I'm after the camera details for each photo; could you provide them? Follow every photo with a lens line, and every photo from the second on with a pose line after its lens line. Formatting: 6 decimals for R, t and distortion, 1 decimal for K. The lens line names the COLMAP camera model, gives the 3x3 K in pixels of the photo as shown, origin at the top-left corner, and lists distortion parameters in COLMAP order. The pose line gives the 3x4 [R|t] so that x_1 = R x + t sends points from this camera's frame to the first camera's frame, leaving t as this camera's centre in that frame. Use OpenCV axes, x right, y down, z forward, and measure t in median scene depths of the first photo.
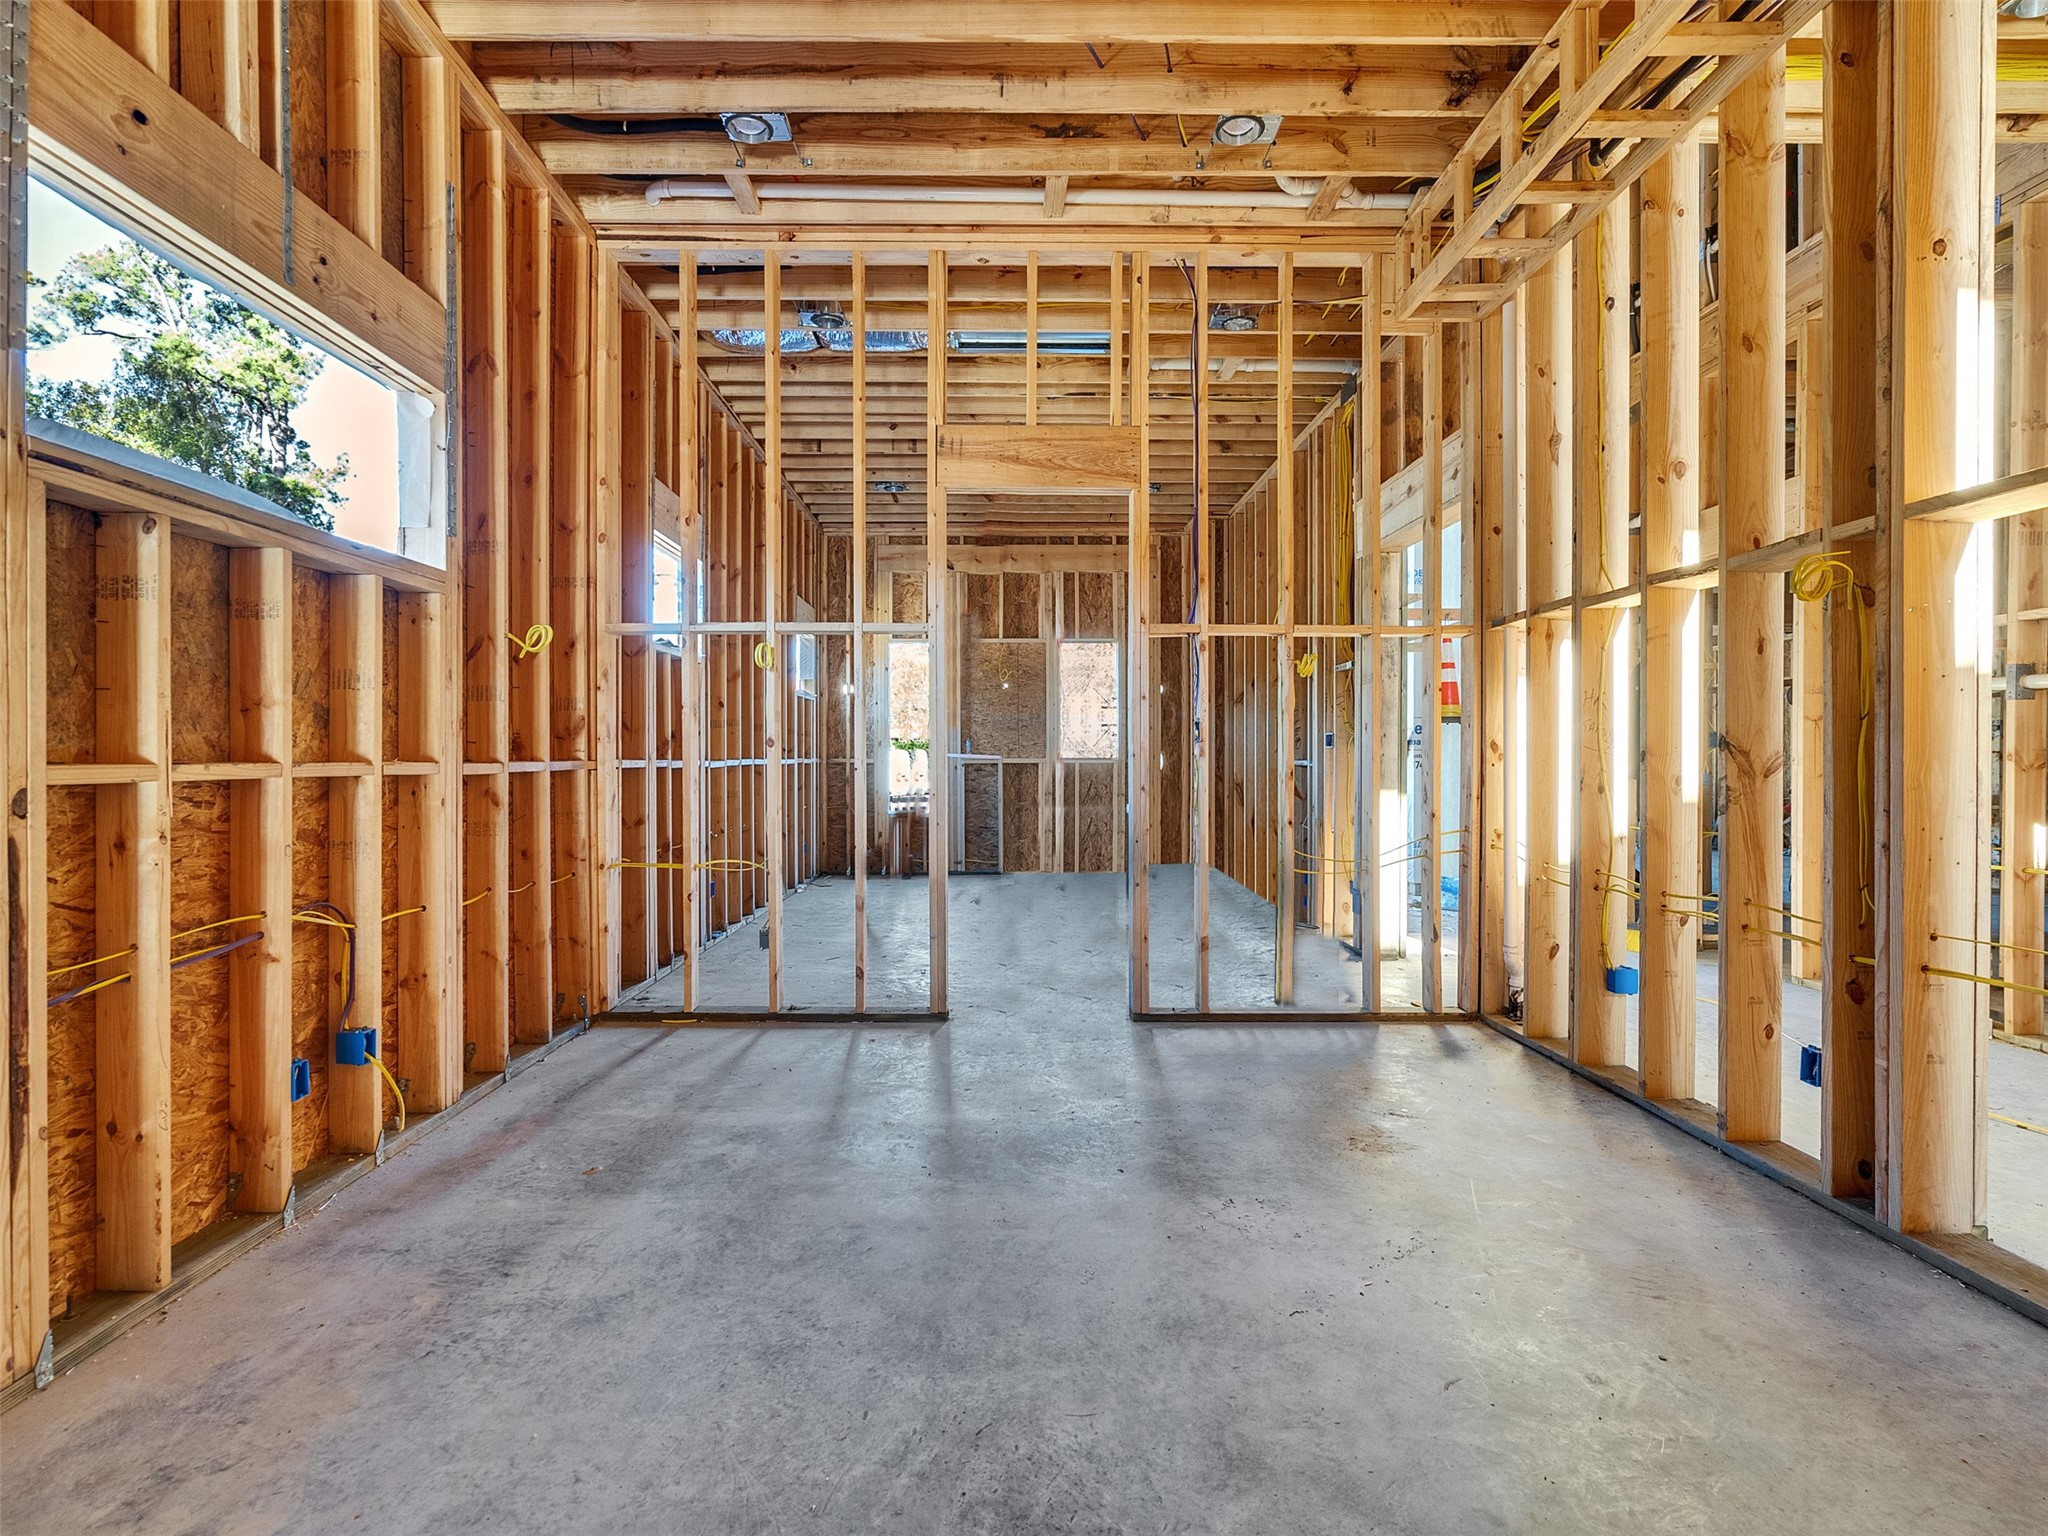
lens RADIAL K [[1046.1, 0, 1016.1], [0, 1046.1, 770.4], [0, 0, 1]] dist [-0.004915, 0.002967]
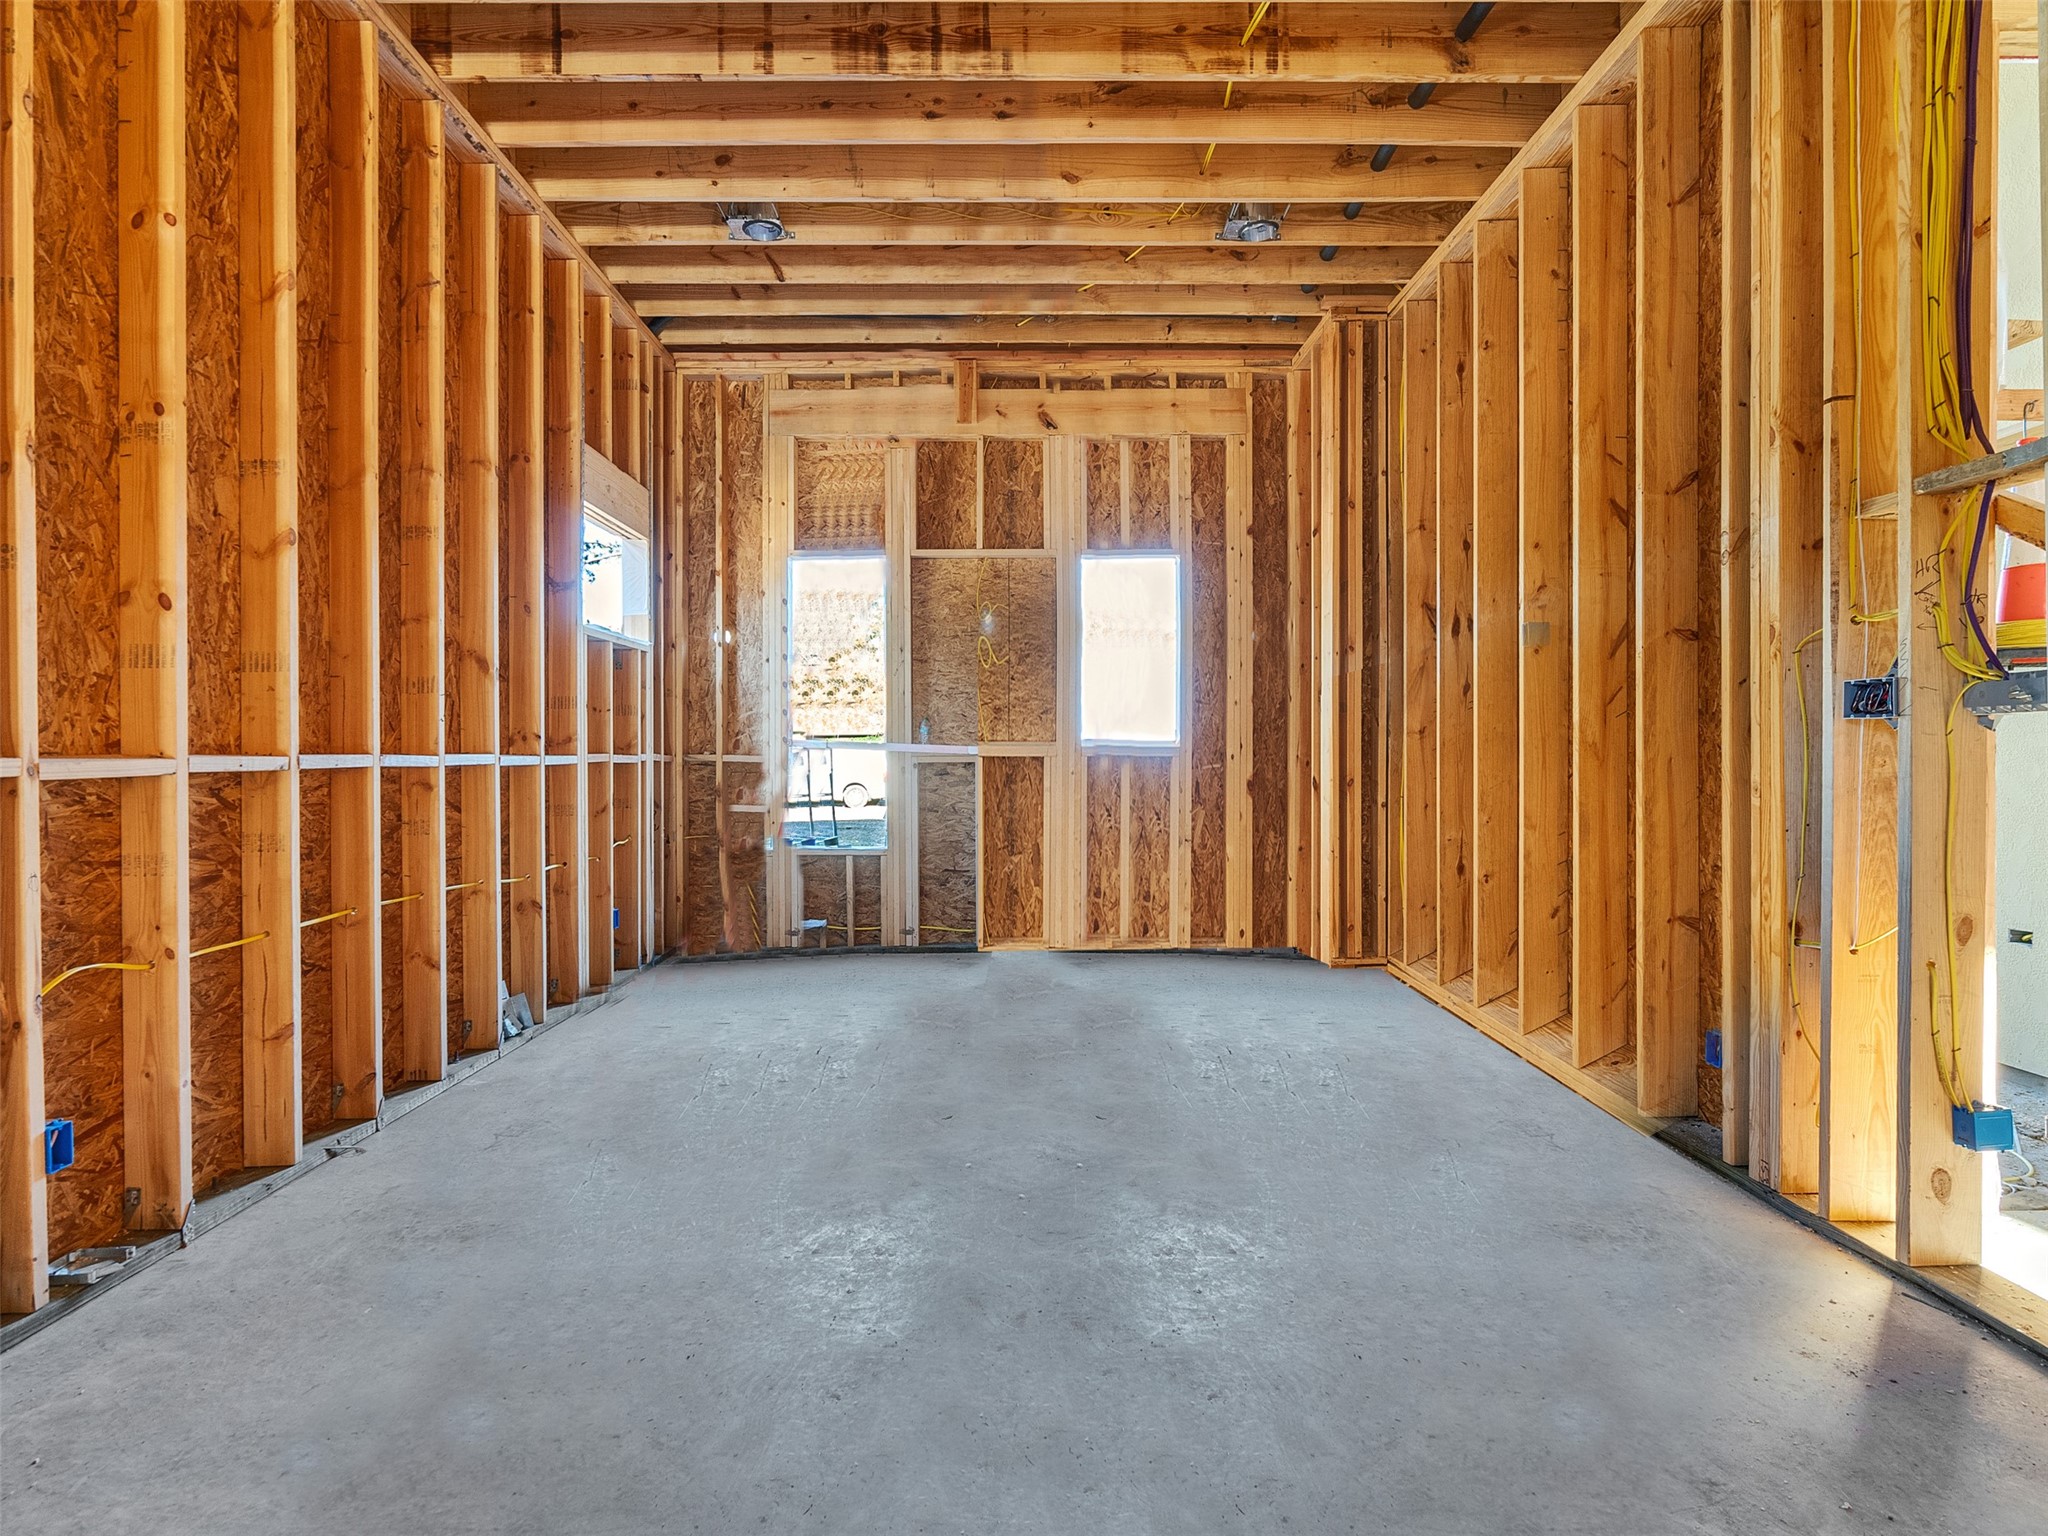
lens RADIAL K [[1046.1, 0, 1031.9], [0, 1046.1, 757.8], [0, 0, 1]] dist [-0.004915, 0.002967]
pose [[0.999894, 0.000542, -0.014563, 0.023353], [-0.000613, 0.999988, -0.004838, -0.006662], [0.014560, 0.004846, 0.999882, 0.410989]]
